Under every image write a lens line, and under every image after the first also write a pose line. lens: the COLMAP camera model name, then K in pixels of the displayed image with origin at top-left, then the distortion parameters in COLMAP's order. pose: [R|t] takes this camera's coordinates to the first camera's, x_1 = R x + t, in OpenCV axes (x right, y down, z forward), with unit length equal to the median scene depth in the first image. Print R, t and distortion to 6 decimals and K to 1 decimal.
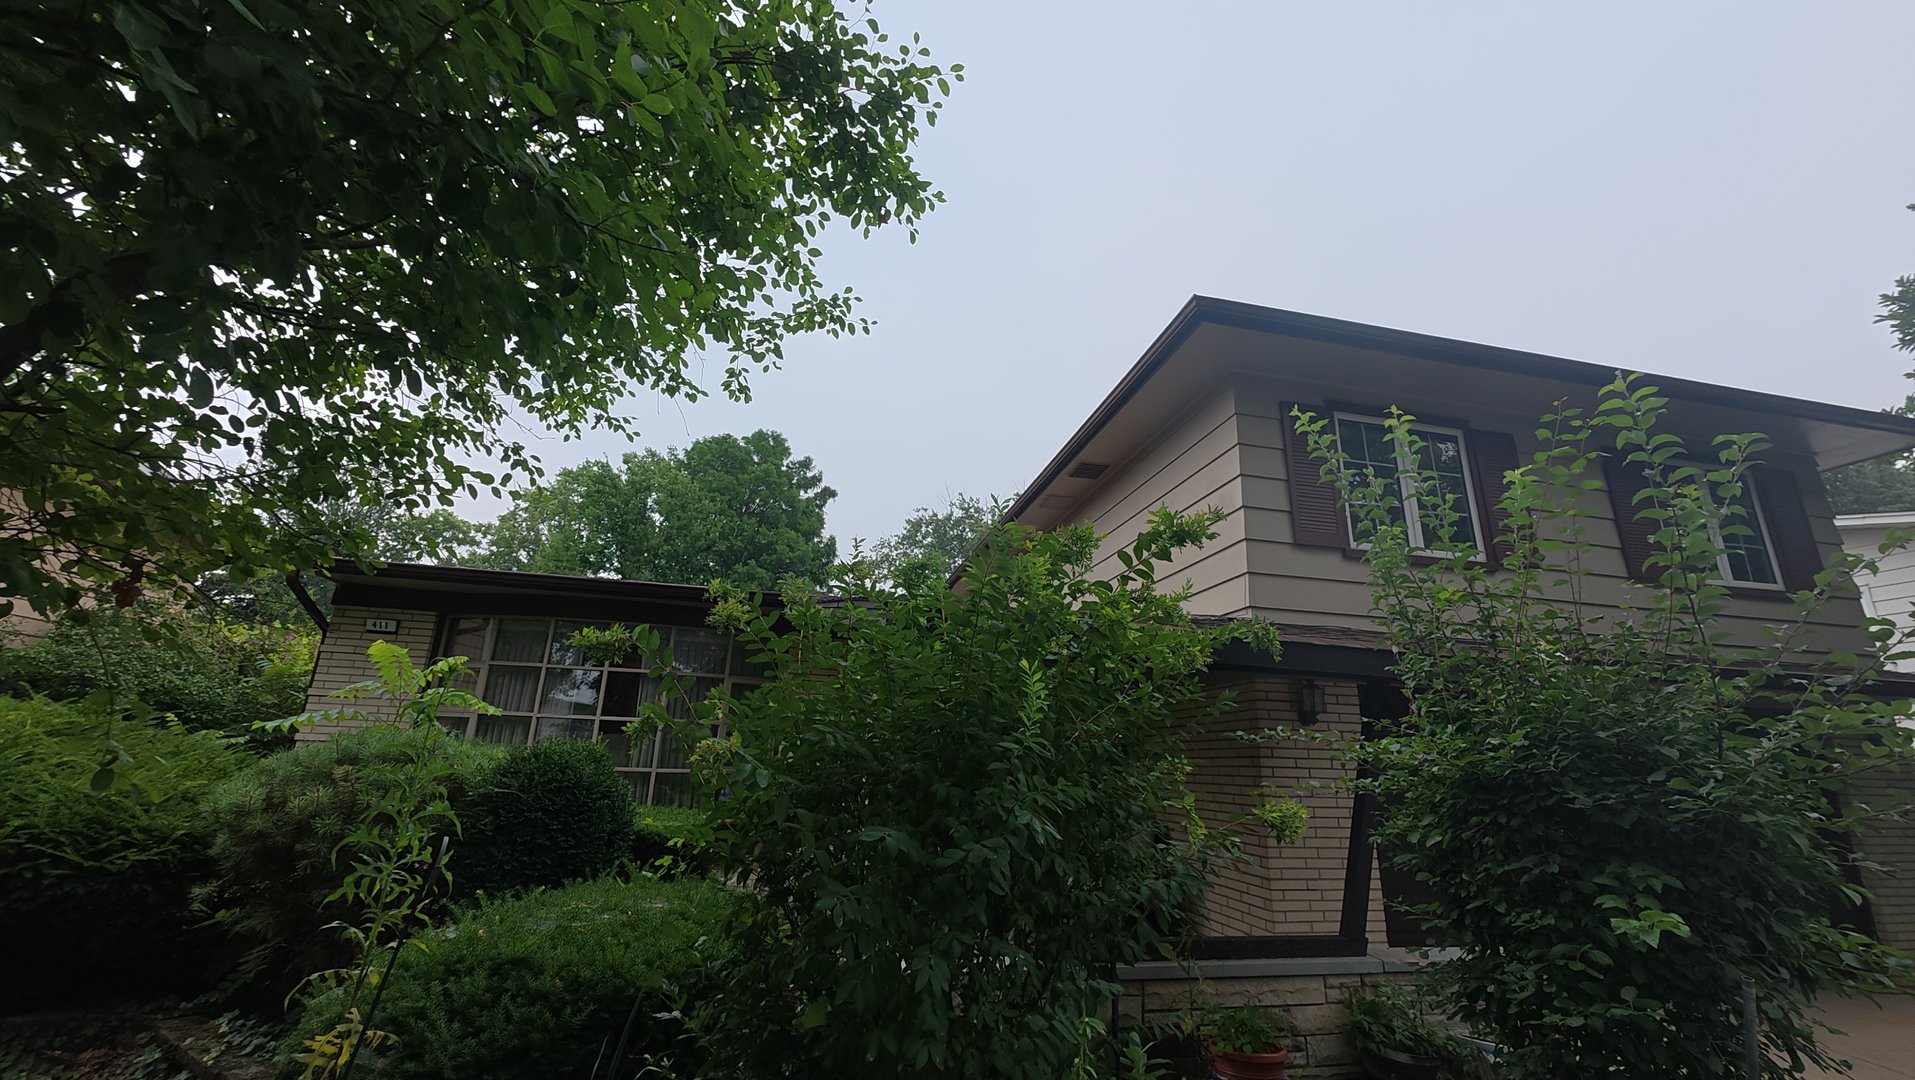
lens RADIAL K [[750.5, 0, 956.0], [0, 750.5, 537.7], [0, 0, 1]] dist [-0.006025, -0.000111]
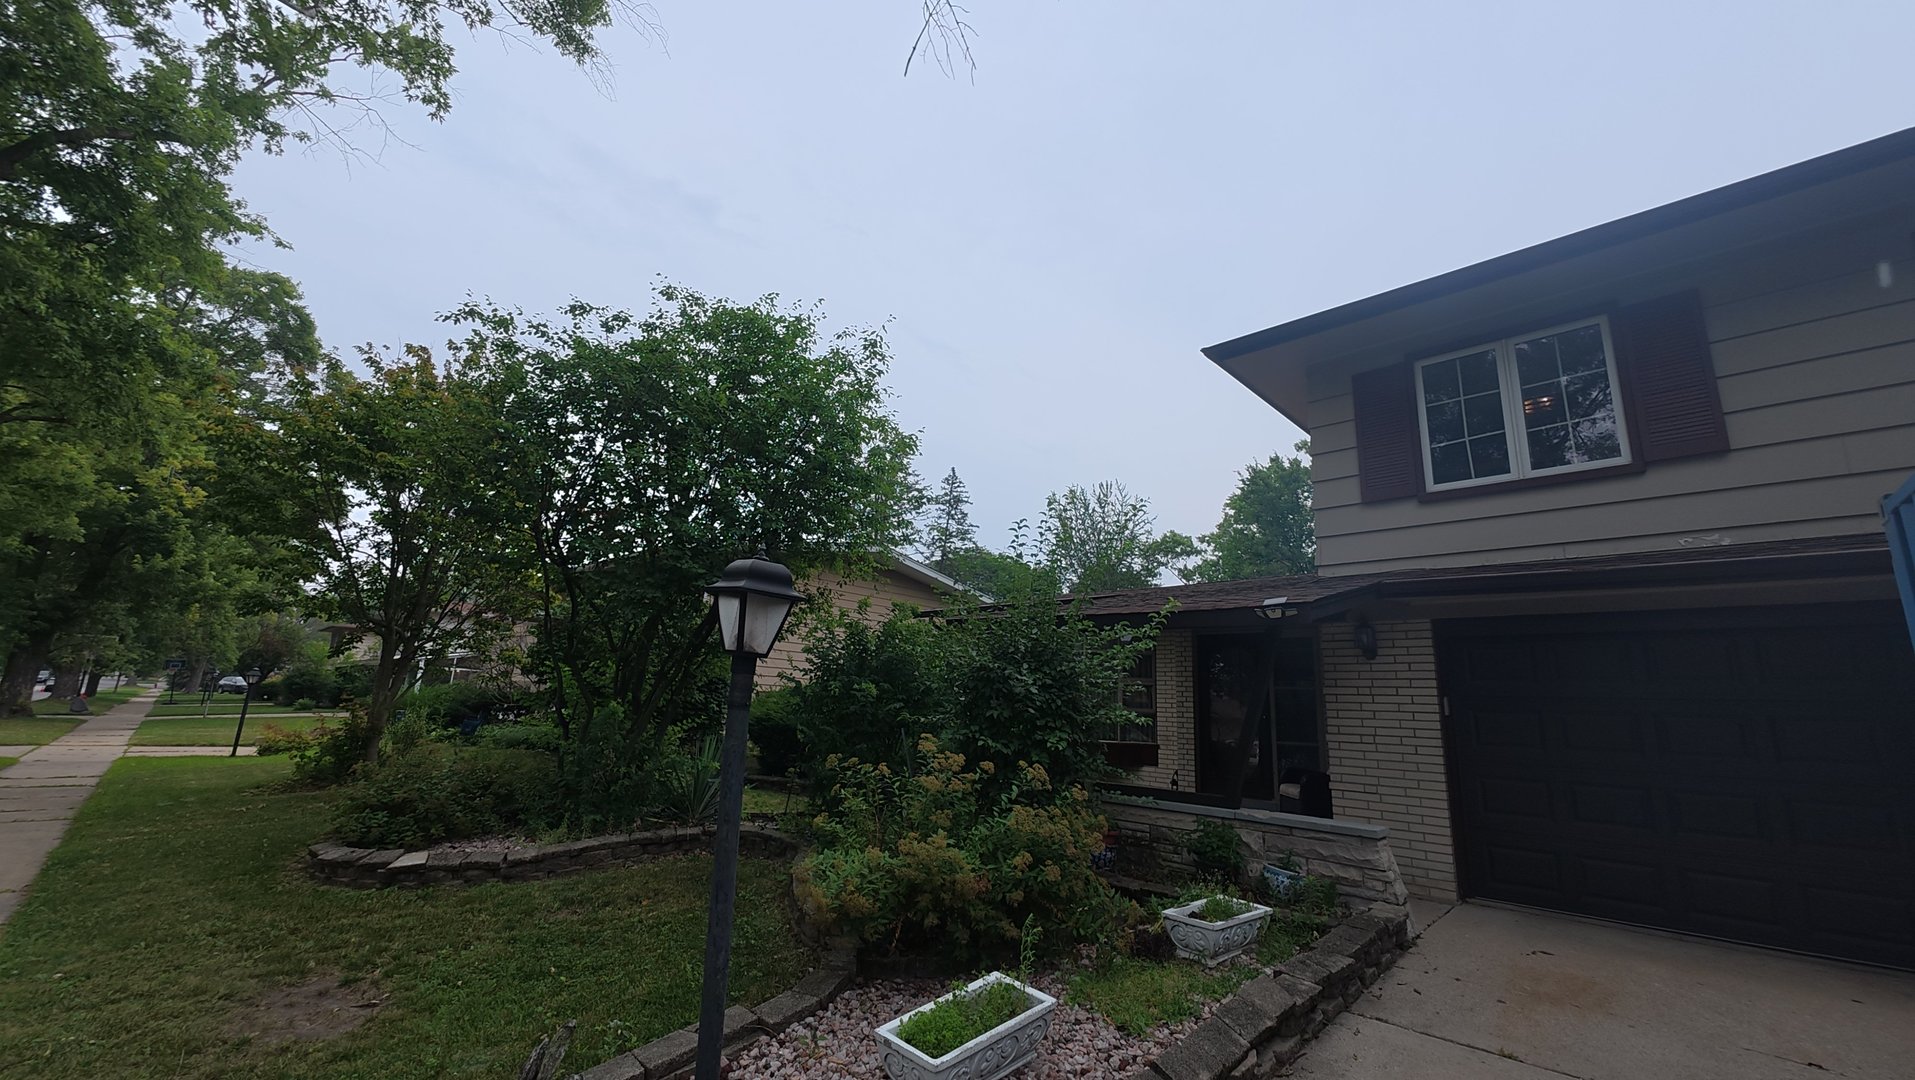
lens RADIAL K [[750.5, 0, 955.9], [0, 750.5, 542.5], [0, 0, 1]] dist [-0.006025, -0.000111]
pose [[0.560463, -0.190740, -0.805916, 0.232757], [0.216638, 0.972999, -0.079627, 0.005285], [0.799343, -0.129964, 0.586651, -0.039607]]
